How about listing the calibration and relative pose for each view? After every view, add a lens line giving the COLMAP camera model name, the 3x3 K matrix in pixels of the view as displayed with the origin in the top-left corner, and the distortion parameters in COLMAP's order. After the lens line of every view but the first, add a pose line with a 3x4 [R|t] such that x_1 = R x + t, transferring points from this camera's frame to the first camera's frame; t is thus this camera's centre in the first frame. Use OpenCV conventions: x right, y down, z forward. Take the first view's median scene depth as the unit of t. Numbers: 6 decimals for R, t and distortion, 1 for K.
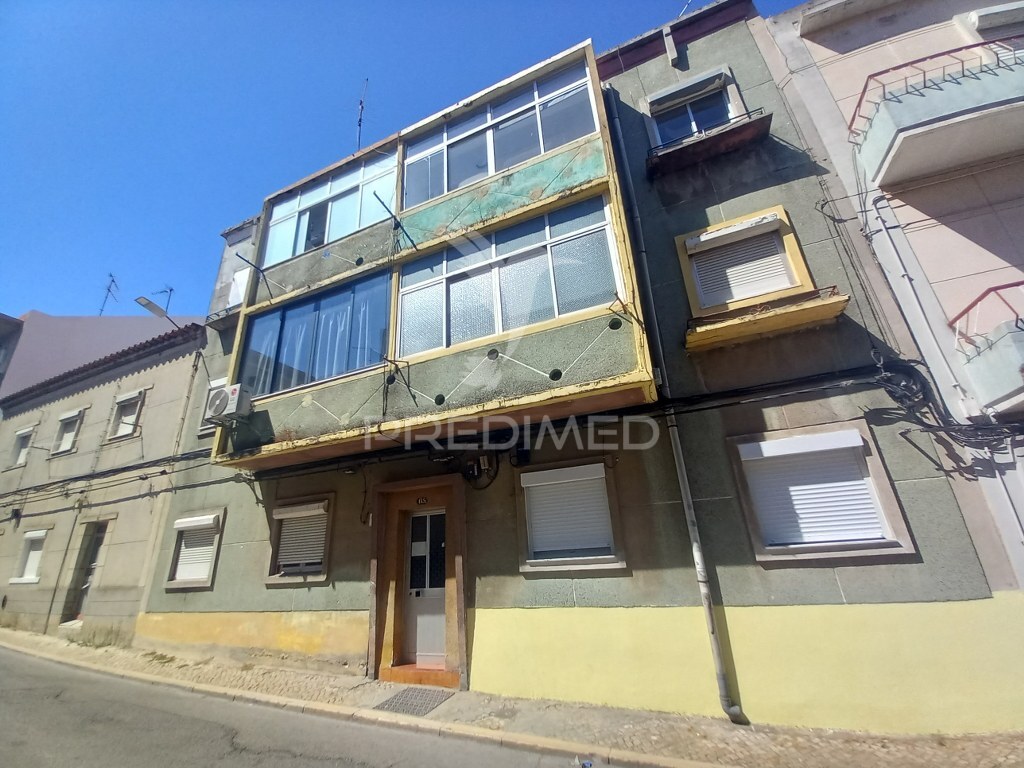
lens RADIAL K [[410.1, 0, 512.5], [0, 410.1, 396.0], [0, 0, 1]] dist [0.019505, -0.017312]
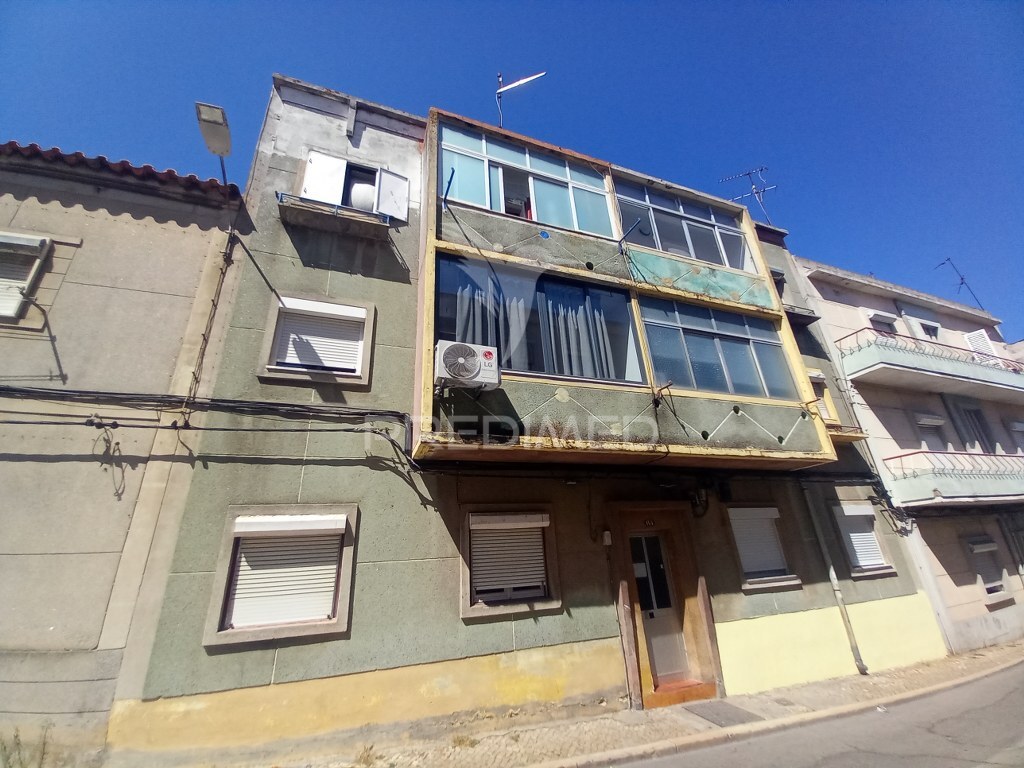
lens RADIAL K [[406.6, 0, 508.0], [0, 406.6, 393.5], [0, 0, 1]] dist [0.018227, -0.015763]
pose [[0.736504, 0.274204, 0.618364, -1.226859], [-0.229449, 0.961227, -0.152955, 0.182856], [-0.636329, -0.029231, 0.770864, 0.447442]]
